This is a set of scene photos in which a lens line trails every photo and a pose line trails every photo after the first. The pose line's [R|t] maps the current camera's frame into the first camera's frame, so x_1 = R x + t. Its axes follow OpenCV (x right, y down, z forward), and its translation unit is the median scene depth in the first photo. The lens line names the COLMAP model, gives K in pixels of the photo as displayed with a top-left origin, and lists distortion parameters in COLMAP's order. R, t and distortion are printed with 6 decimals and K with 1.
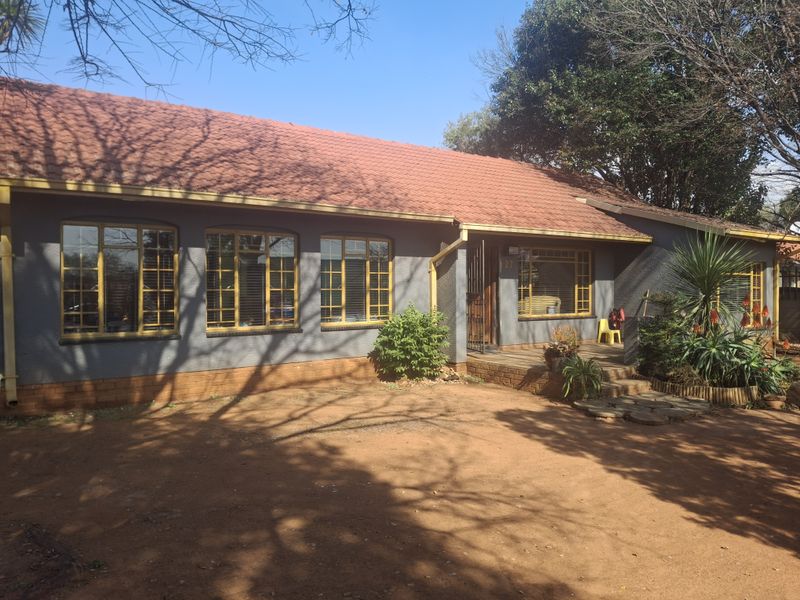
lens RADIAL K [[585.8, 0, 361.4], [0, 585.8, 275.6], [0, 0, 1]] dist [0.075228, -0.088359]
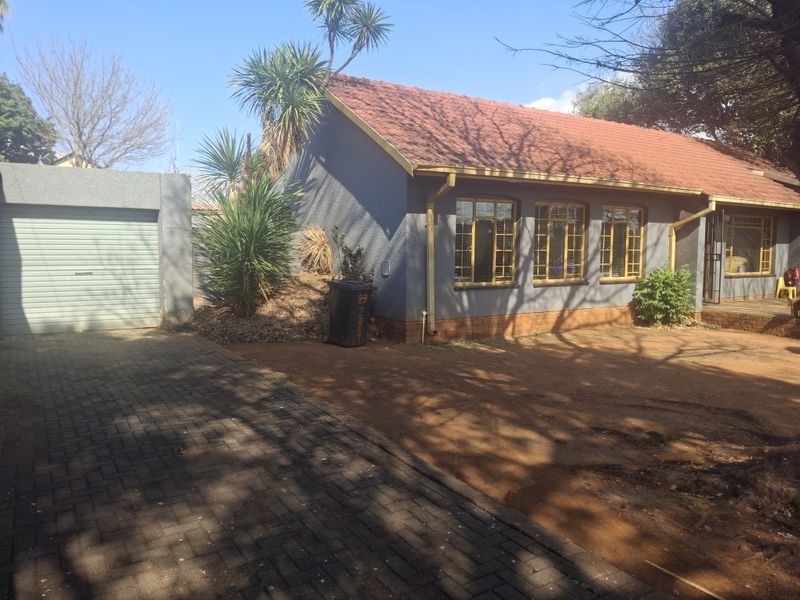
lens RADIAL K [[585.8, 0, 372.9], [0, 585.8, 266.7], [0, 0, 1]] dist [0.075228, -0.088359]
pose [[0.999445, 0.012106, -0.031036, -0.513146], [-0.010267, 0.998221, 0.058726, -0.010072], [0.031692, -0.058374, 0.997792, -0.252910]]
